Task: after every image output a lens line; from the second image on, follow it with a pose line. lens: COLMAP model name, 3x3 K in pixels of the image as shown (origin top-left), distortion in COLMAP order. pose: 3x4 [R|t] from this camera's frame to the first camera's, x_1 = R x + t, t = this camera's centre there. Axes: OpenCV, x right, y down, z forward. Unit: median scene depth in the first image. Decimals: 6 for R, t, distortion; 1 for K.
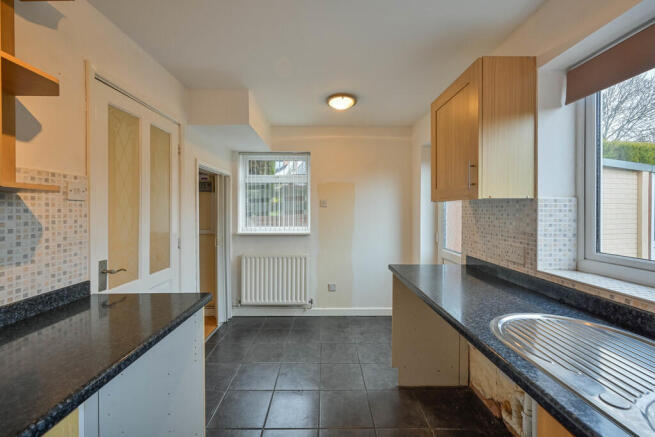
lens RADIAL K [[264.7, 0, 326.1], [0, 264.7, 212.5], [0, 0, 1]] dist [-0.001877, -0.000189]
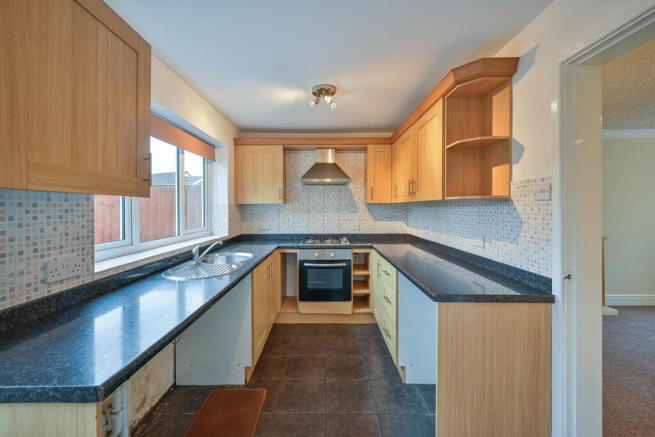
lens RADIAL K [[264.7, 0, 326.1], [0, 264.7, 212.5], [0, 0, 1]] dist [-0.001877, -0.000189]
pose [[-0.999955, 0.002187, 0.009195, -0.055661], [0.002442, 0.999610, 0.027813, -0.029491], [-0.009130, 0.027835, -0.999571, 2.298509]]
